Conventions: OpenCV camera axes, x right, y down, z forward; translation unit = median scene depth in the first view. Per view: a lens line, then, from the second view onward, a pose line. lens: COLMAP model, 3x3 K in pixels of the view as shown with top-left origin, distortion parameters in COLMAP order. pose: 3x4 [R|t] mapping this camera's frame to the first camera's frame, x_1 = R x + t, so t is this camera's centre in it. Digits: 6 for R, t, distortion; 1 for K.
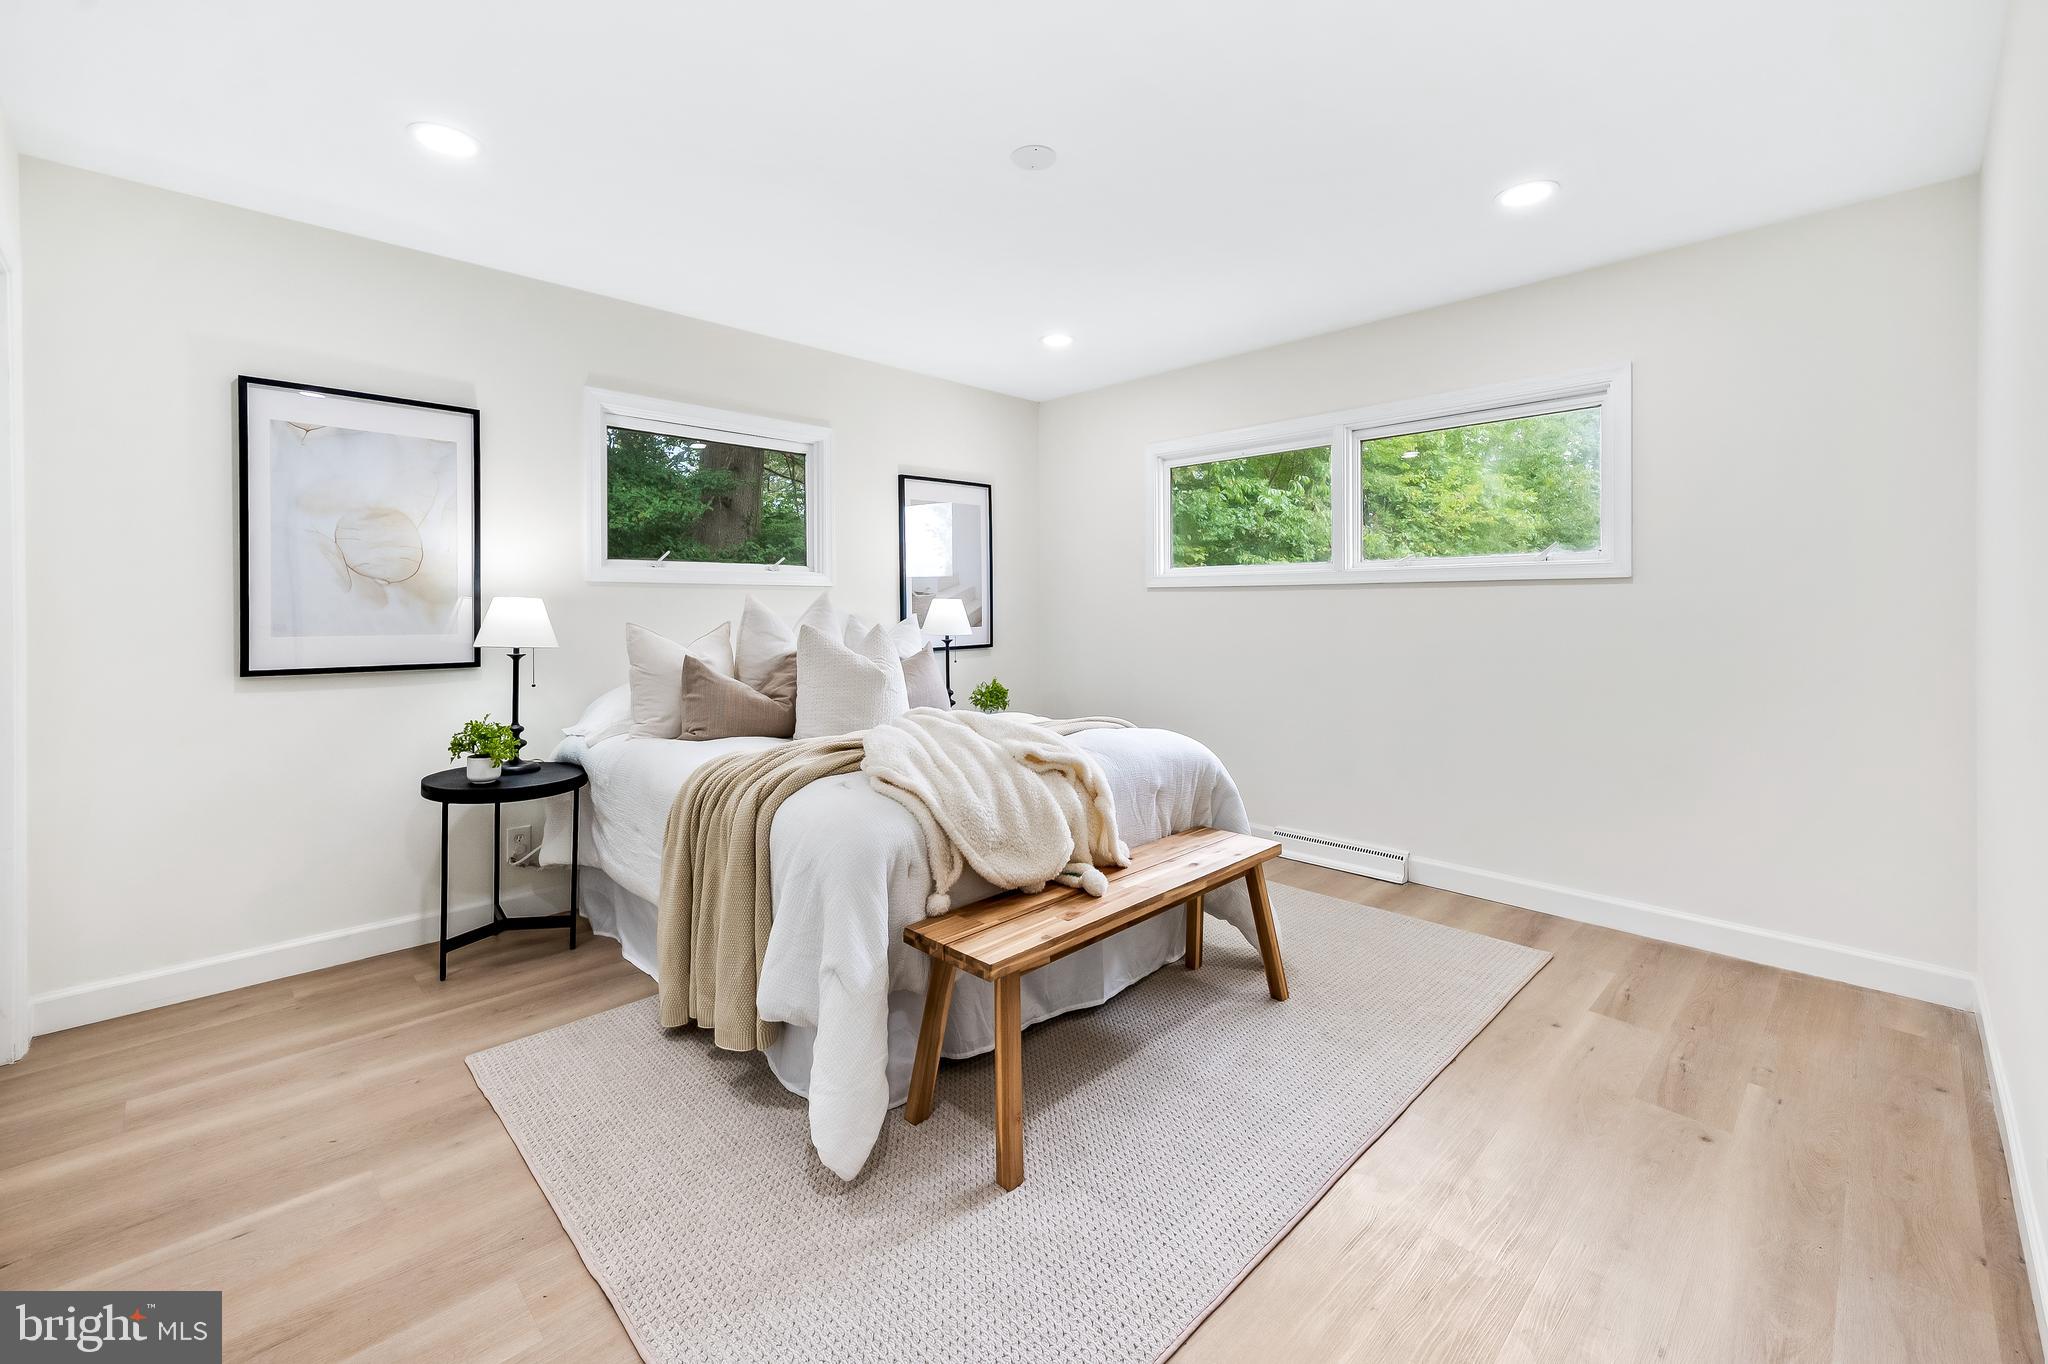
lens RADIAL K [[840.1, 0, 1029.6], [0, 840.1, 596.0], [0, 0, 1]] dist [0.001060, 0.000037]
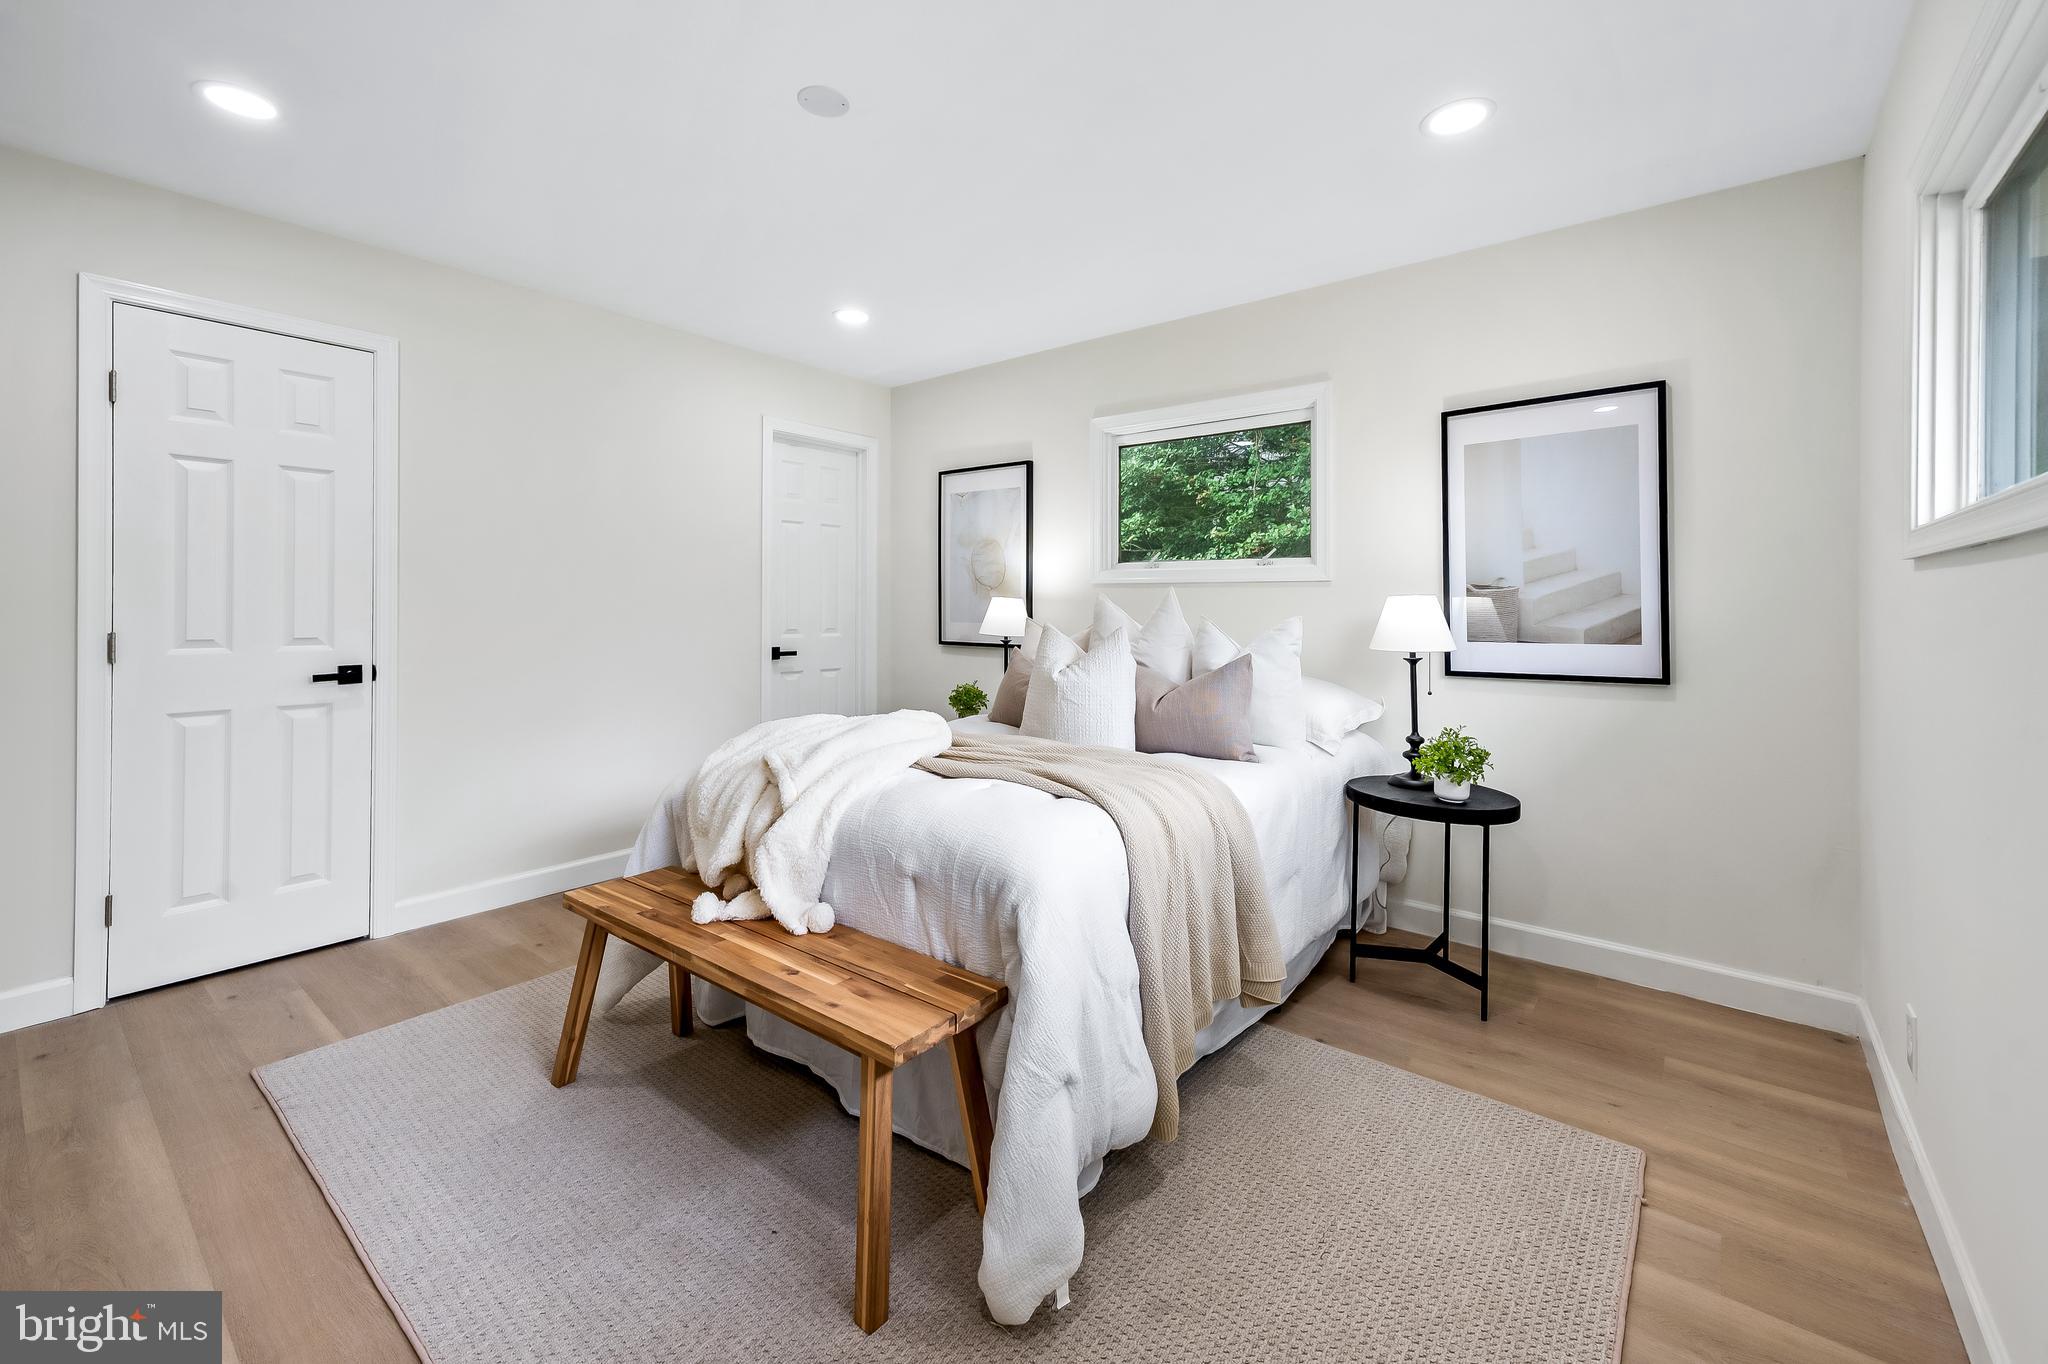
lens RADIAL K [[840.1, 0, 1029.6], [0, 840.1, 596.0], [0, 0, 1]] dist [0.001060, 0.000037]
pose [[0.109282, -0.017267, -0.993861, 0.528756], [0.000917, 0.999850, -0.017270, 0.016423], [0.994010, 0.000975, 0.109281, 0.651248]]
